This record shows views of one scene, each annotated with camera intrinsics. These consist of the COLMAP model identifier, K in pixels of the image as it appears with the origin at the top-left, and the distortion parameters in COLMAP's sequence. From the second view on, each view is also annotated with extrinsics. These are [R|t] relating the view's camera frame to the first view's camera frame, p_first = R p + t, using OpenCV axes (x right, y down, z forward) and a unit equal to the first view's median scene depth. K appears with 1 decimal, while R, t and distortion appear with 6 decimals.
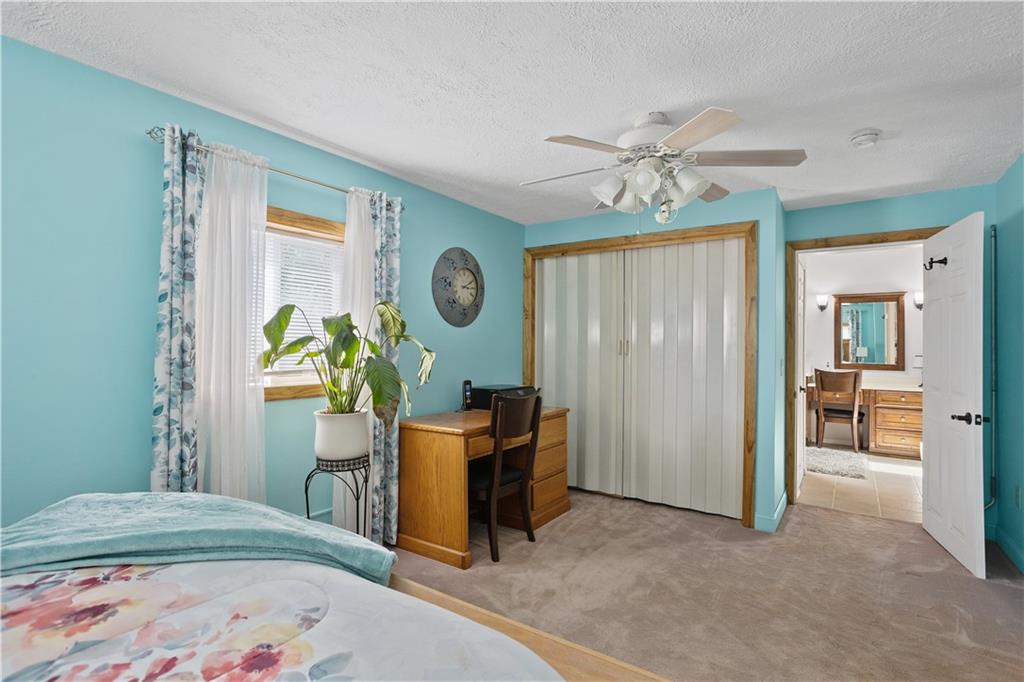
lens RADIAL K [[494.6, 0, 508.8], [0, 494.6, 341.7], [0, 0, 1]] dist [-0.005558, 0.001104]
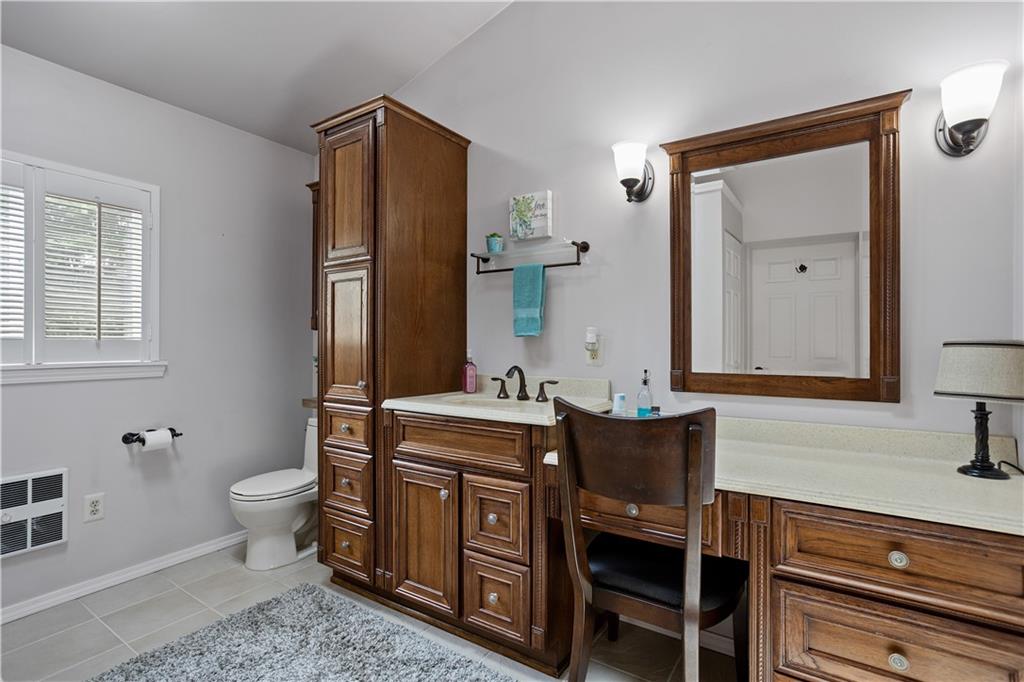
lens RADIAL K [[494.6, 0, 515.0], [0, 494.6, 341.5], [0, 0, 1]] dist [-0.005558, 0.001104]
pose [[0.999613, -0.004803, 0.027417, 0.558519], [0.004685, 0.999979, 0.004392, 0.023317], [-0.027437, -0.004262, 0.999614, 0.702842]]
